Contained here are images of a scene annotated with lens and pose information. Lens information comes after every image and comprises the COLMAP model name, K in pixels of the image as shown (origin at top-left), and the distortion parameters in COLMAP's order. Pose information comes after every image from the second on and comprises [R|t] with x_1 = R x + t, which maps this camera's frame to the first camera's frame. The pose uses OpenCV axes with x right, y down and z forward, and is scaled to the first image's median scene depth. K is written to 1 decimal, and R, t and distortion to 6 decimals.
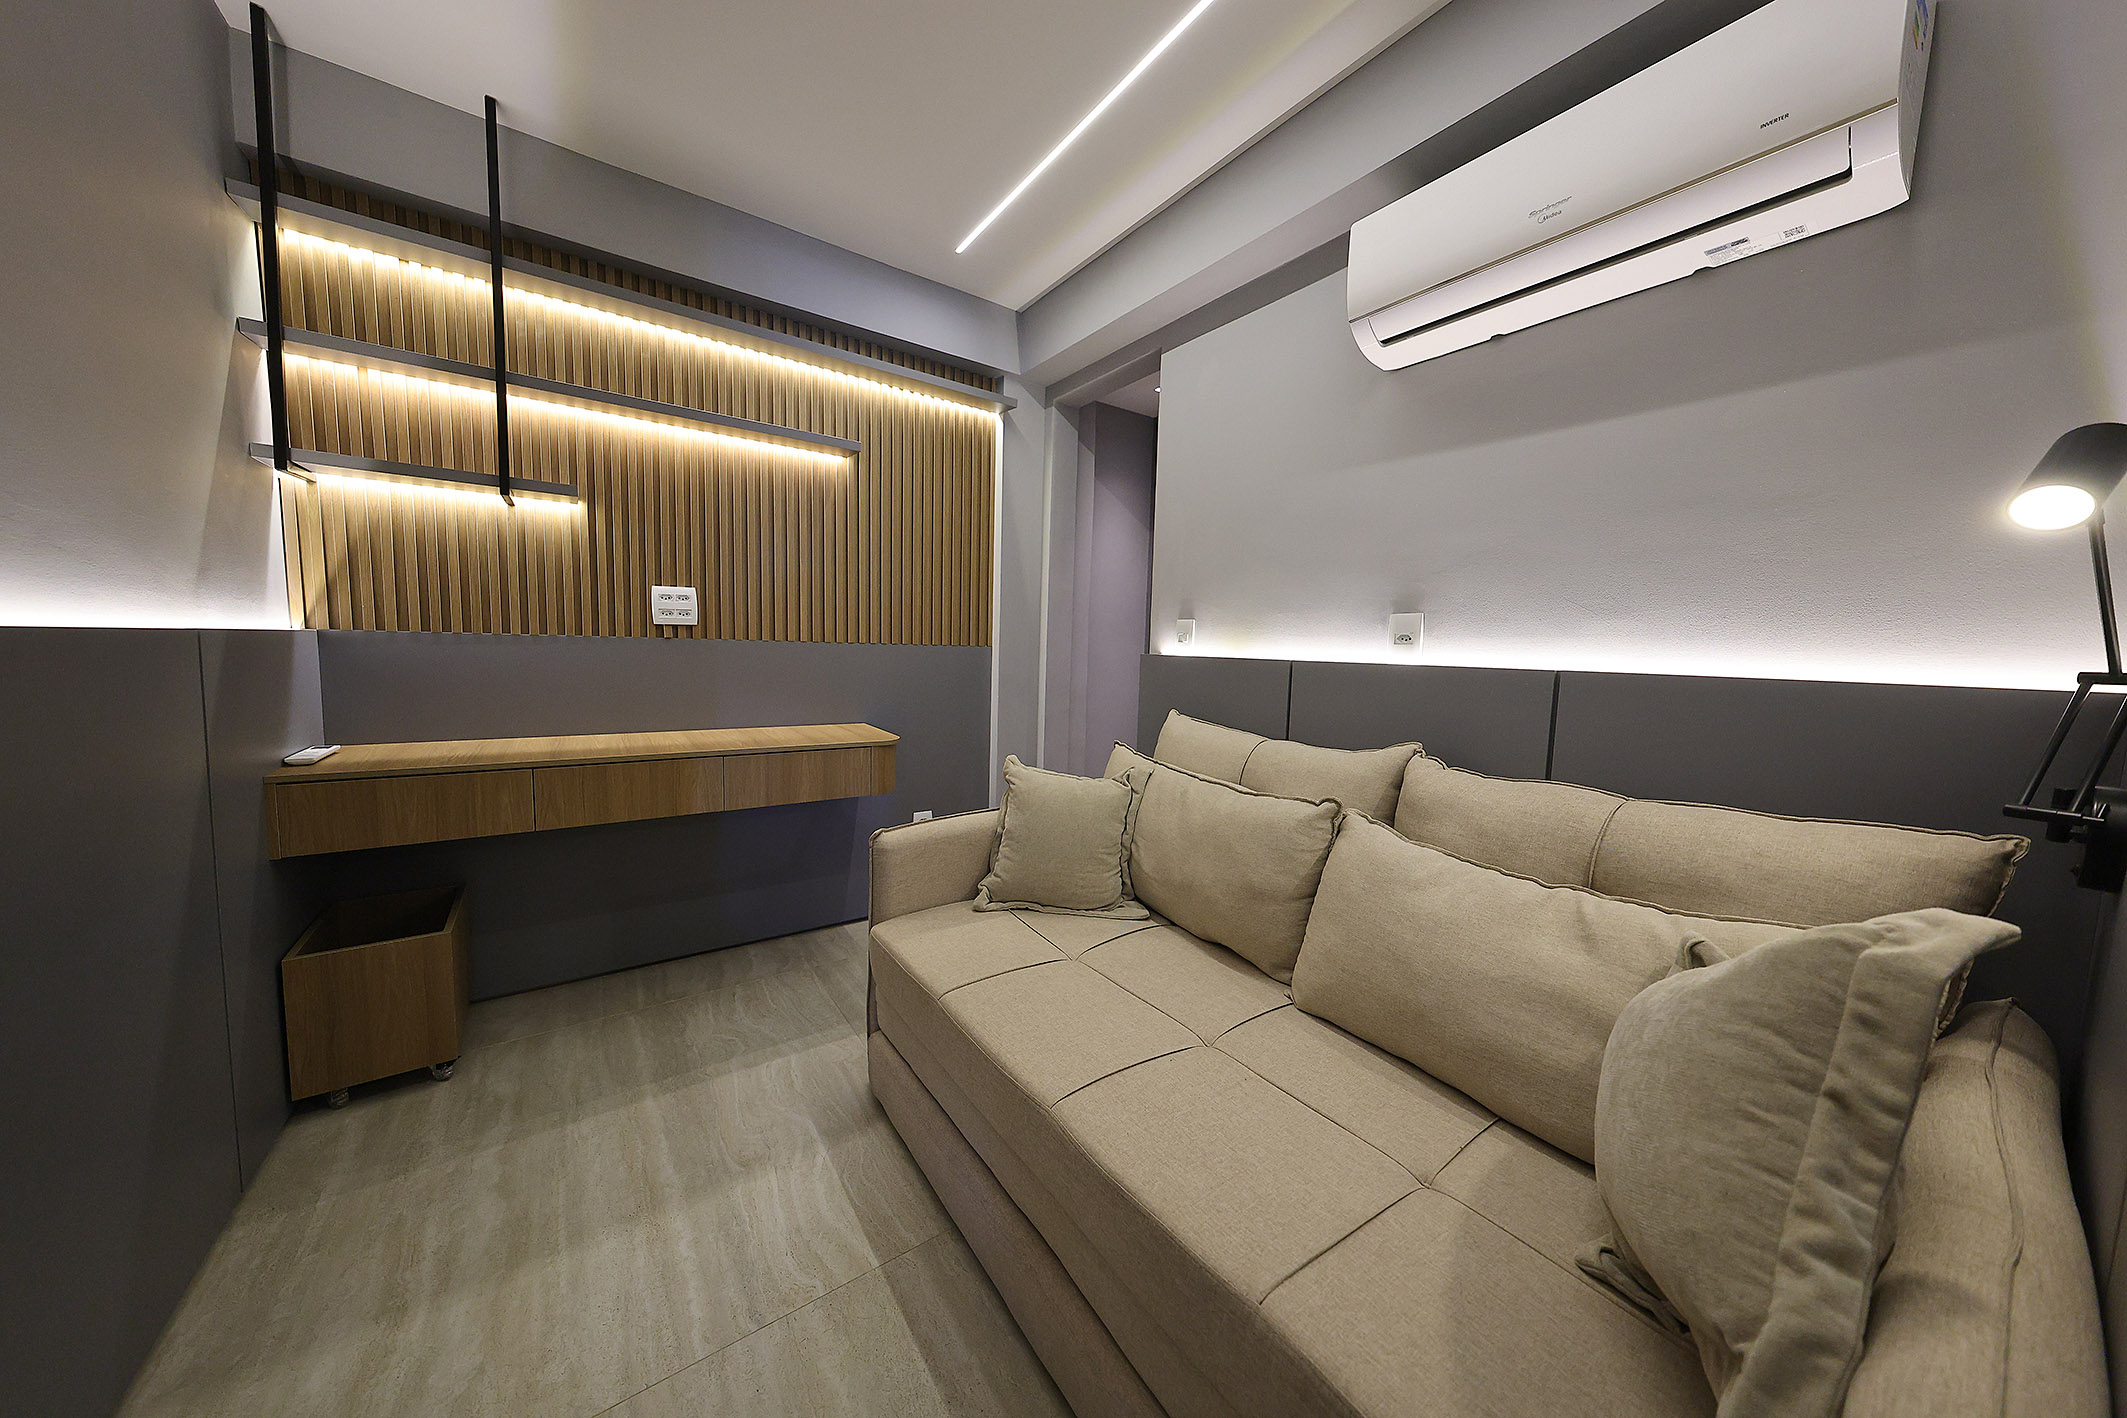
lens RADIAL K [[678.7, 0, 1057.8], [0, 678.7, 701.4], [0, 0, 1]] dist [0.001136, 0.000109]
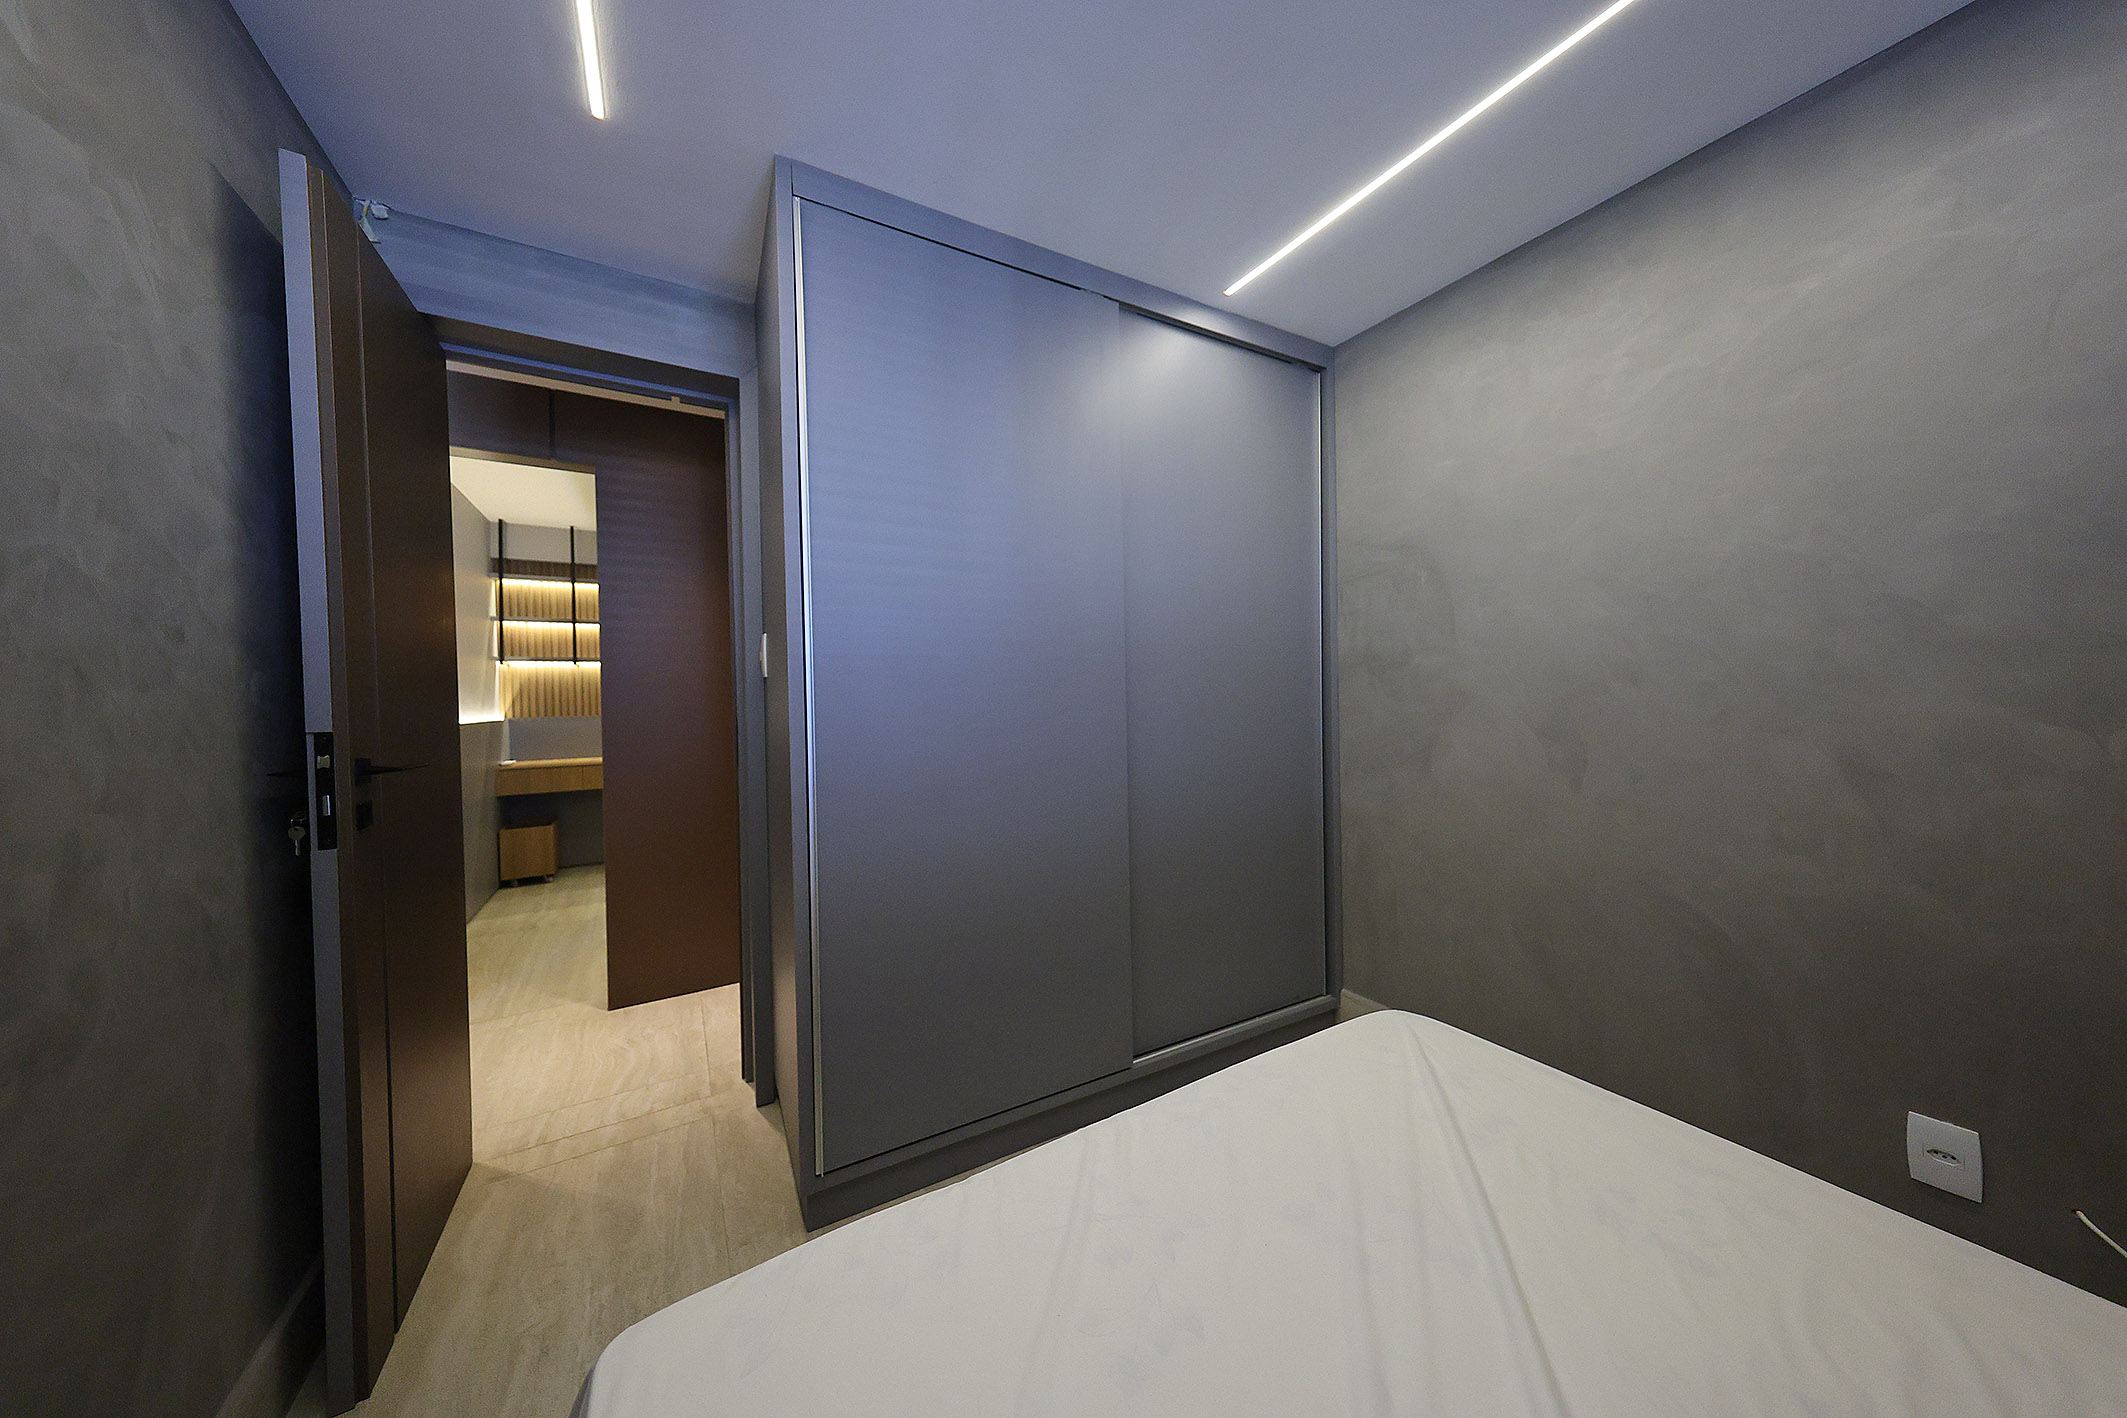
lens RADIAL K [[678.7, 0, 1068.1], [0, 678.7, 714.6], [0, 0, 1]] dist [0.001136, 0.000109]
pose [[0.994436, -0.034942, -0.099381, 1.438824], [0.028563, 0.997483, -0.064902, 0.121466], [0.101399, 0.061702, 0.992931, -1.509311]]
